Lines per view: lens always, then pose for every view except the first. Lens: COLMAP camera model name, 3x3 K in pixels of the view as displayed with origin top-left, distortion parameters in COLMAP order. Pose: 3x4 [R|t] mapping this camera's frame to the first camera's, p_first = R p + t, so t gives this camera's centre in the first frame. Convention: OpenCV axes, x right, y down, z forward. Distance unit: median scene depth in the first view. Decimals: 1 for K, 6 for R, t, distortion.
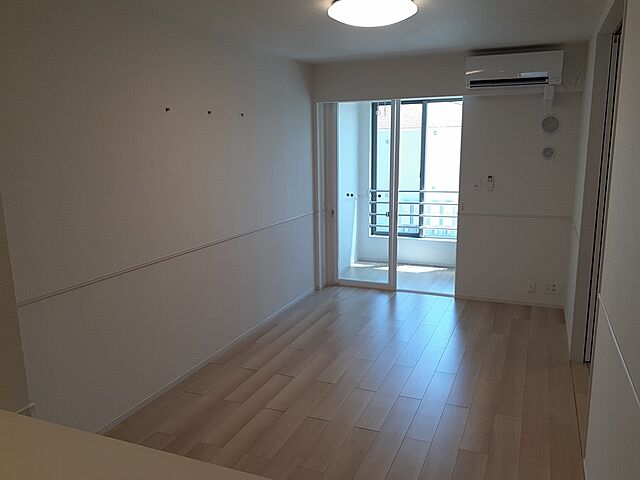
lens RADIAL K [[521.2, 0, 320.0], [0, 521.2, 240.0], [0, 0, 1]] dist [0.056073, -0.091017]
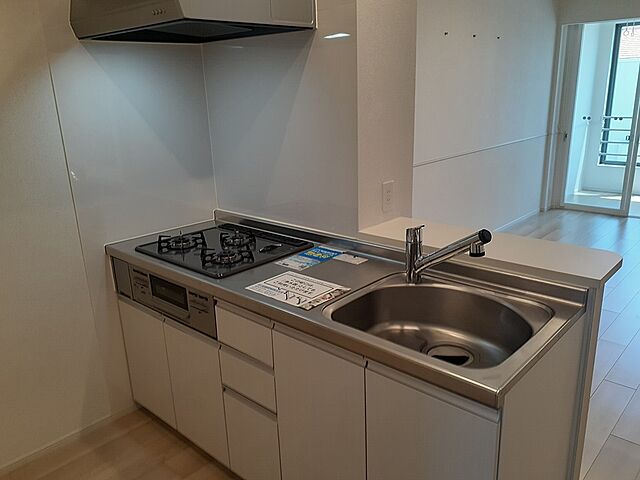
lens RADIAL K [[521.2, 0, 320.0], [0, 521.2, 240.0], [0, 0, 1]] dist [0.056073, -0.091017]
pose [[0.939823, 0.075640, -0.333183, -0.067656], [-0.039603, 0.992730, 0.113663, 0.050018], [0.339358, -0.093628, 0.935986, -0.140982]]
